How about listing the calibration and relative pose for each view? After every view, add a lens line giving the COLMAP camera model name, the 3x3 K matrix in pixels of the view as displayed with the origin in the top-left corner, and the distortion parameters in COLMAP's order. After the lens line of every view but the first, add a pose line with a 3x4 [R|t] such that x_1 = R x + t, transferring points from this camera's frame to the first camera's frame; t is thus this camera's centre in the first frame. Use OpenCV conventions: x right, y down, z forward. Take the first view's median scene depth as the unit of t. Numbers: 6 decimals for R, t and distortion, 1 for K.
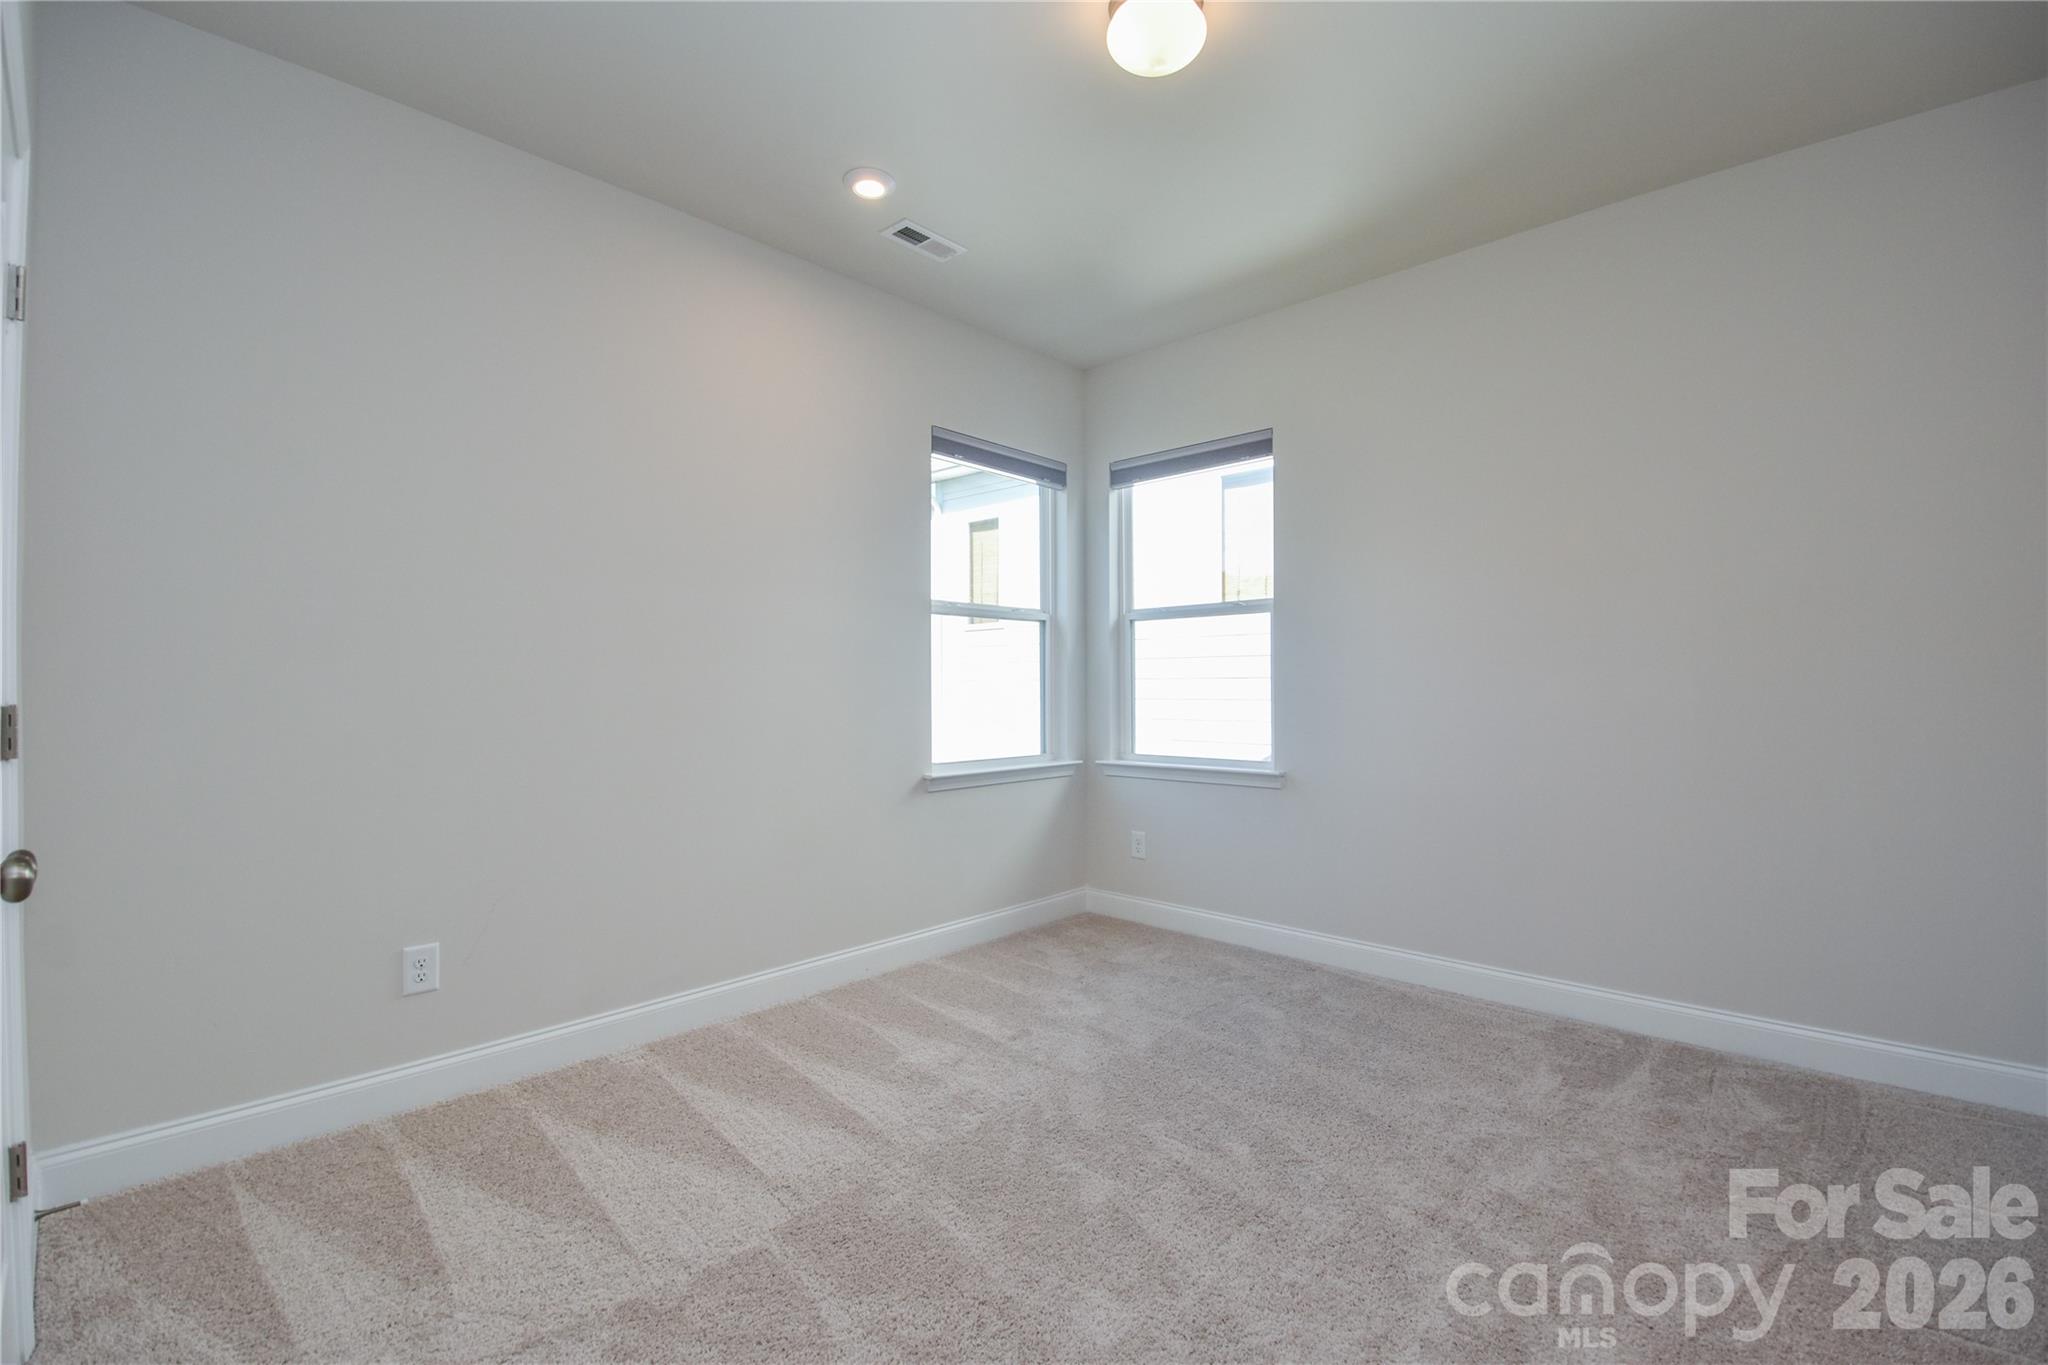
lens RADIAL K [[920.3, 0, 1024.0], [0, 920.3, 682.5], [0, 0, 1]] dist [0.001964, 0.000198]
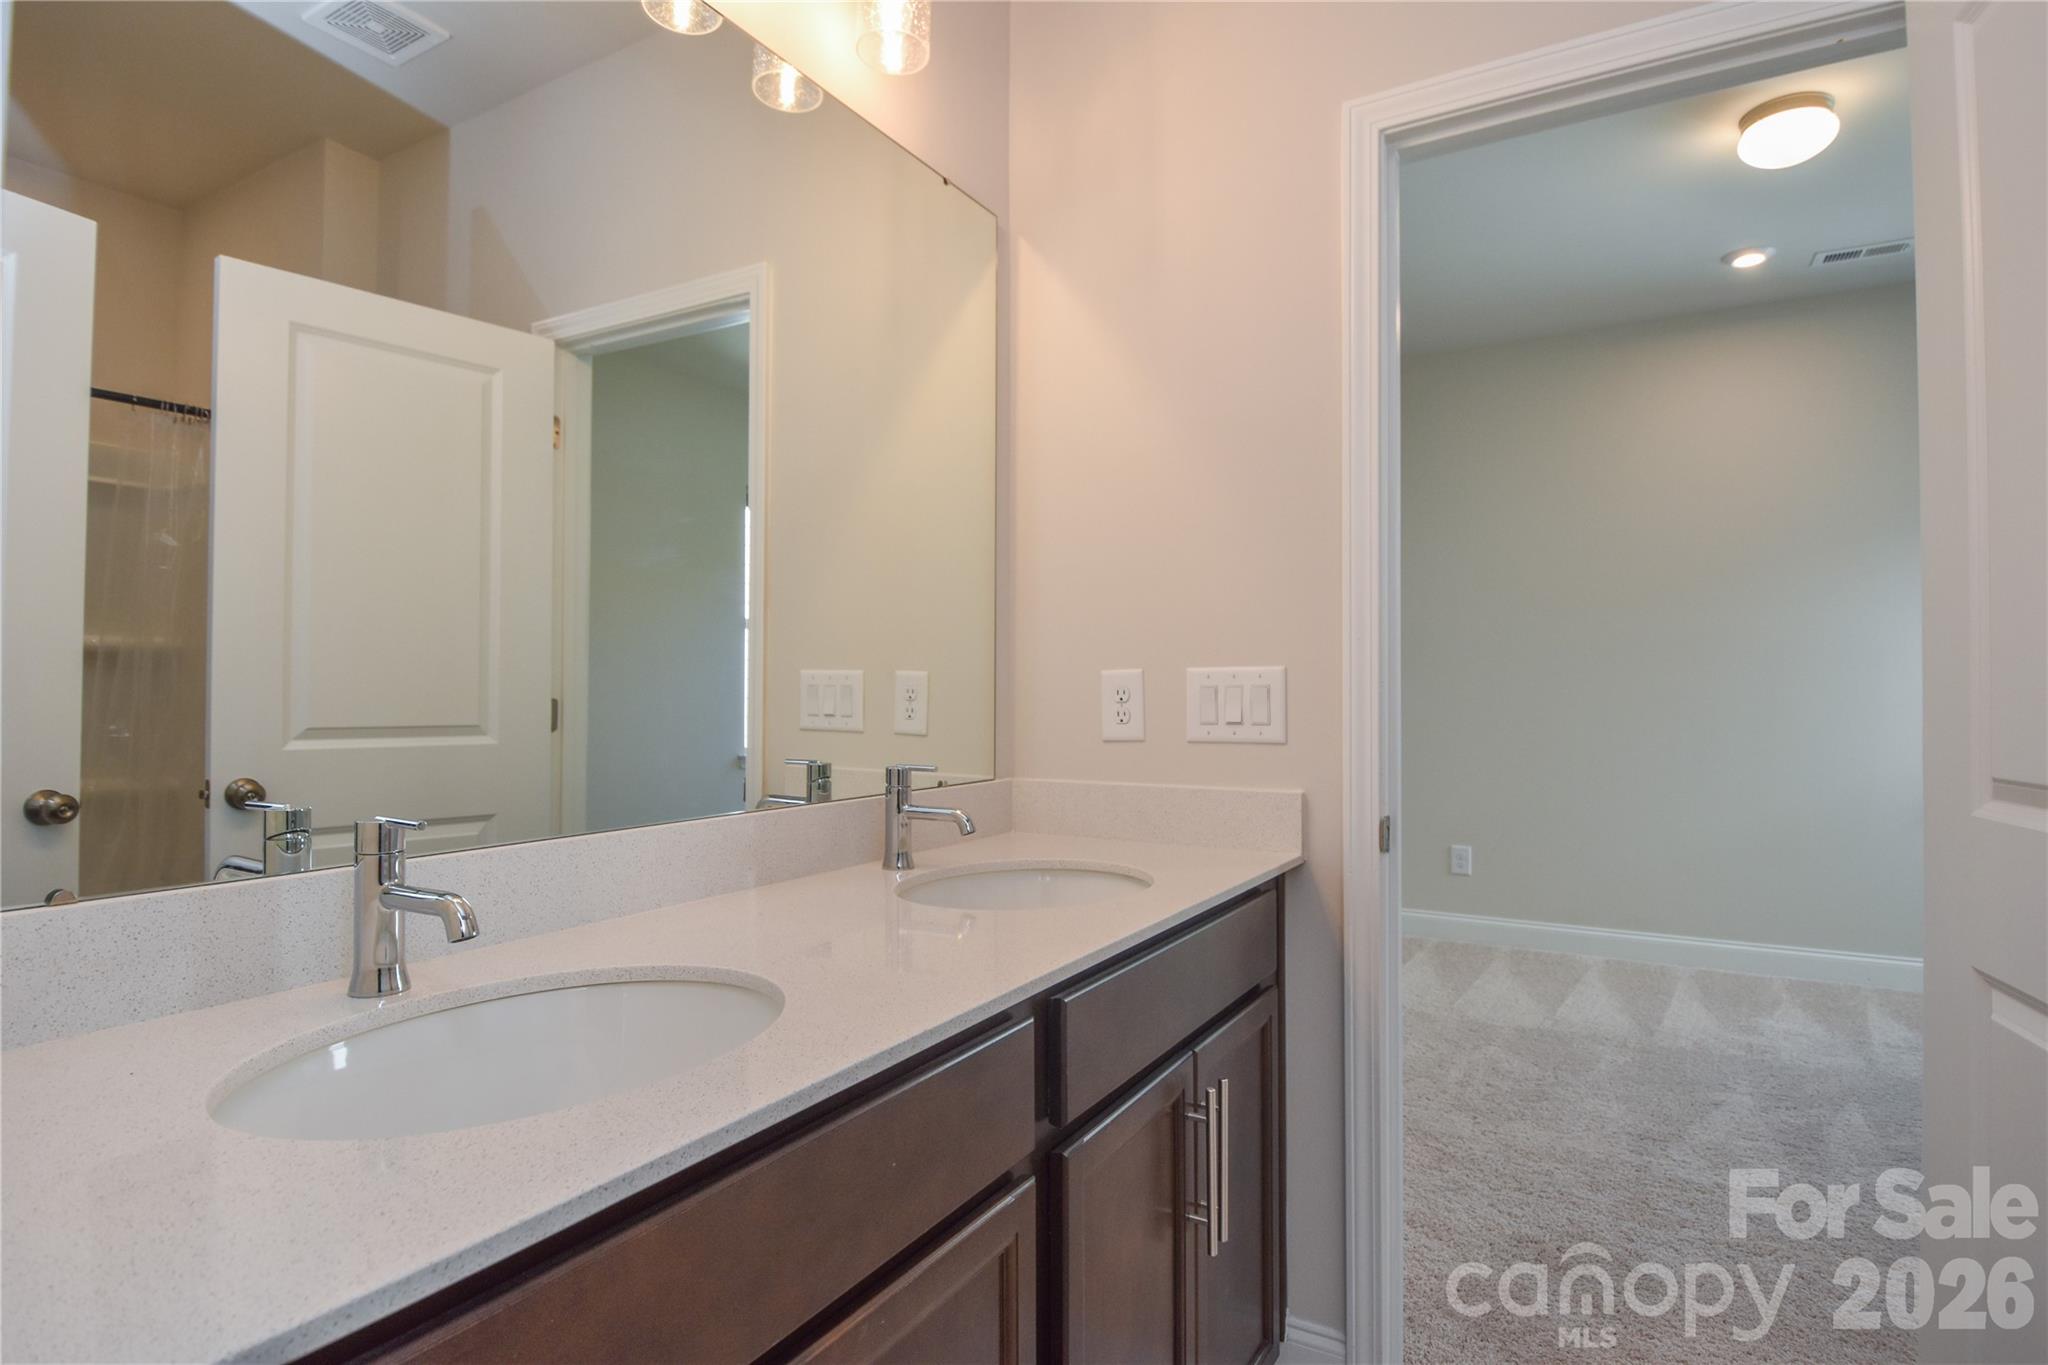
lens RADIAL K [[1077.8, 0, 1024.0], [0, 1077.8, 682.5], [0, 0, 1]] dist [0.000562, 0.000074]
pose [[0.222941, -0.007114, -0.974806, 1.099713], [-0.001933, 0.999968, -0.007740, 0.003037], [0.974830, 0.003610, 0.222920, -0.218732]]
